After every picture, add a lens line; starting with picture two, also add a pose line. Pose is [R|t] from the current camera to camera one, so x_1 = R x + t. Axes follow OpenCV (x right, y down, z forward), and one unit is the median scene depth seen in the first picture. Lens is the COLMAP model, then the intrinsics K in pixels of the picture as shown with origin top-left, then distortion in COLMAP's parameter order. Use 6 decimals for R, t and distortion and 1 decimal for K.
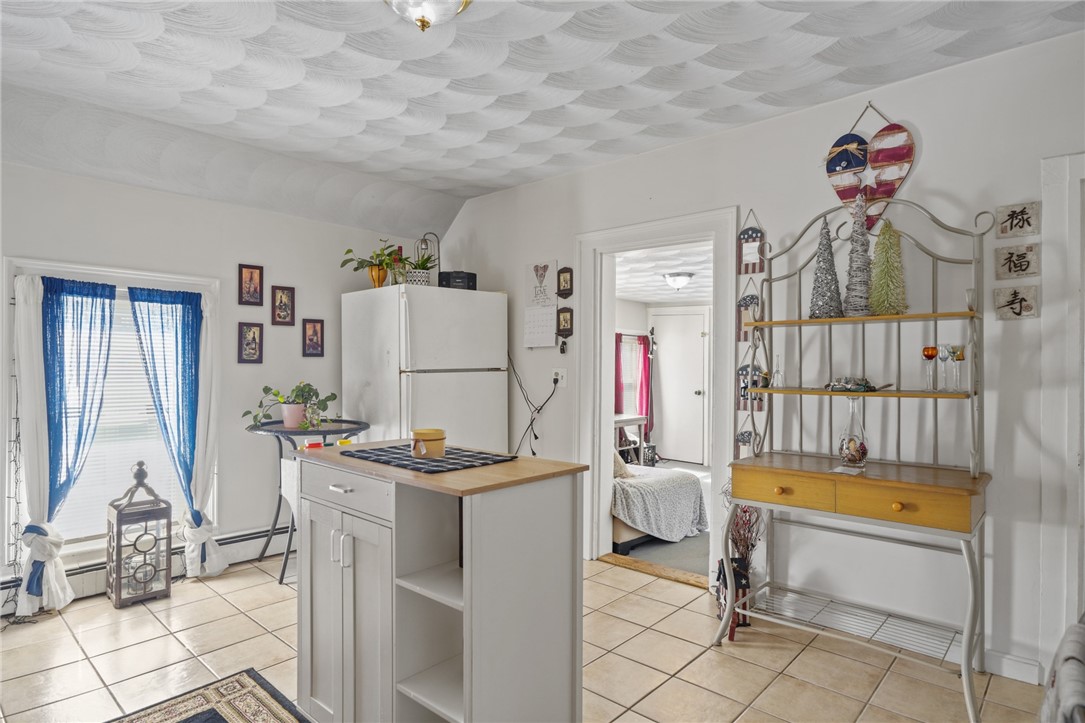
lens RADIAL K [[591.4, 0, 539.4], [0, 591.4, 357.8], [0, 0, 1]] dist [0.002968, 0.000322]
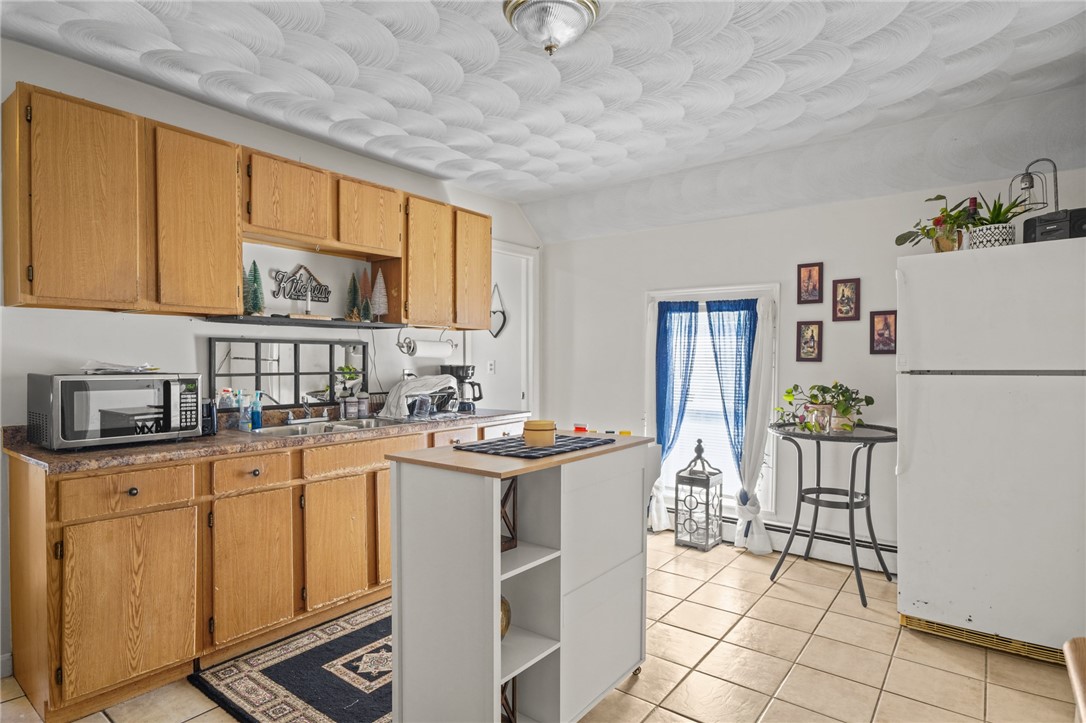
lens RADIAL K [[587.8, 0, 538.4], [0, 587.8, 365.8], [0, 0, 1]] dist [-0.016634, 0.000694]
pose [[0.100704, 0.005679, -0.994900, 0.457266], [0.006903, 0.999956, 0.006407, 0.006862], [0.994893, -0.007513, 0.100660, 0.450716]]
